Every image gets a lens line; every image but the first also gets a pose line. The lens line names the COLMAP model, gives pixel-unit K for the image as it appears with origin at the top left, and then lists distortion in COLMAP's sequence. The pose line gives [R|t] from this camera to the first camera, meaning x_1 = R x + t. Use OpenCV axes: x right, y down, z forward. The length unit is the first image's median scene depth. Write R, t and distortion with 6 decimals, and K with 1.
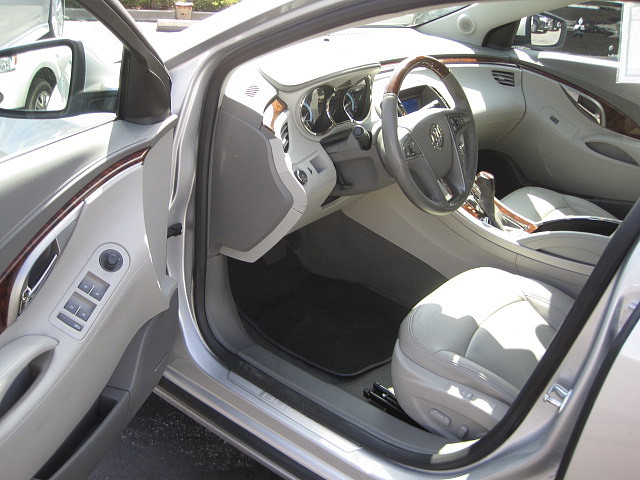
lens RADIAL K [[667.0, 0, 320.0], [0, 667.0, 240.0], [0, 0, 1]] dist [-0.111543, 0.015358]
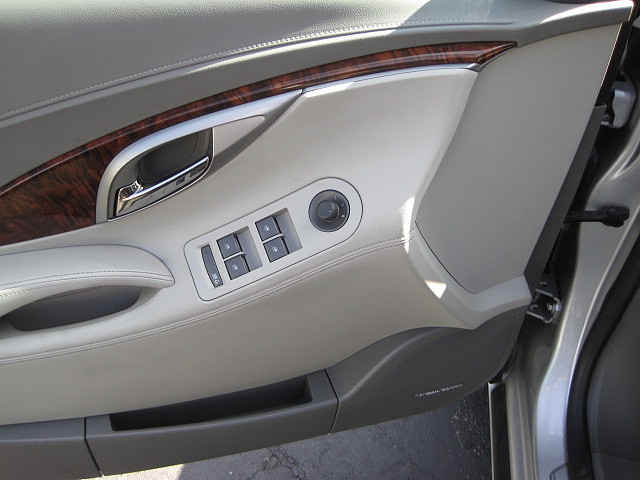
lens RADIAL K [[667.0, 0, 320.0], [0, 667.0, 240.0], [0, 0, 1]] dist [-0.111543, 0.015358]
pose [[0.493654, 0.511458, -0.703361, 0.085913], [-0.375939, 0.854808, 0.357732, -0.145776], [0.784204, 0.087825, 0.614256, 0.655935]]
